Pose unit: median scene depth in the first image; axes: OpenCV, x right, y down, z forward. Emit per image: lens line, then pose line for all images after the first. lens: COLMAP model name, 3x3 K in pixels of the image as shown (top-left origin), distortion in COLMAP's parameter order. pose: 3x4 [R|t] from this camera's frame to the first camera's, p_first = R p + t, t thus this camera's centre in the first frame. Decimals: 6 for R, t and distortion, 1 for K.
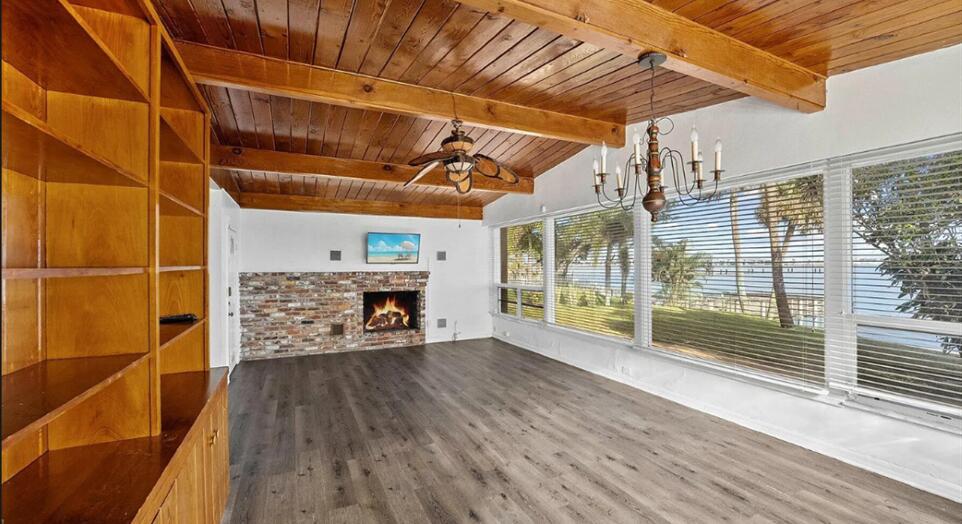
lens RADIAL K [[395.3, 0, 482.9], [0, 395.3, 261.4], [0, 0, 1]] dist [-0.003509, -0.000096]
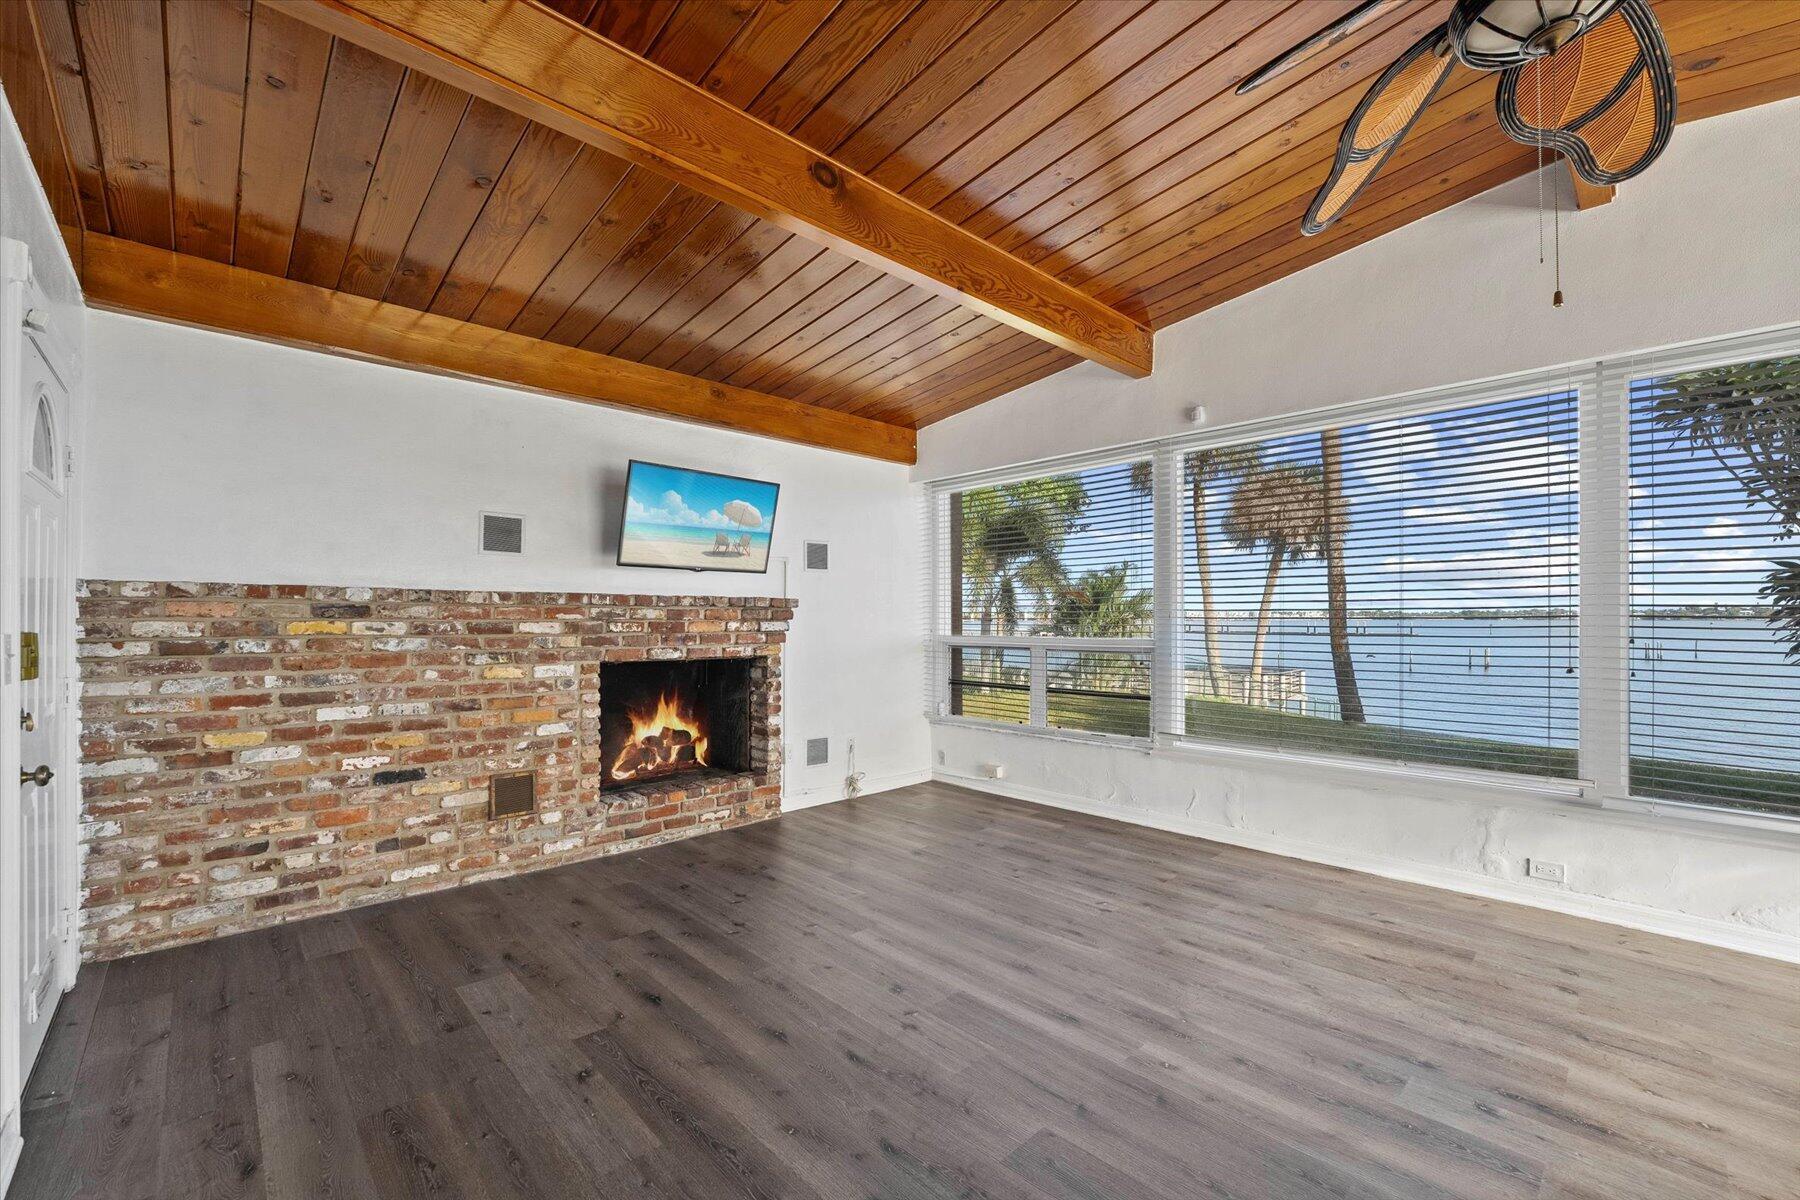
lens RADIAL K [[741.6, 0, 901.3], [0, 741.6, 611.9], [0, 0, 1]] dist [-0.015492, 0.001245]
pose [[0.950317, 0.006930, 0.311206, -0.270825], [-0.006213, 0.999975, -0.003297, 0.041544], [-0.311222, 0.001200, 0.950337, 0.412771]]
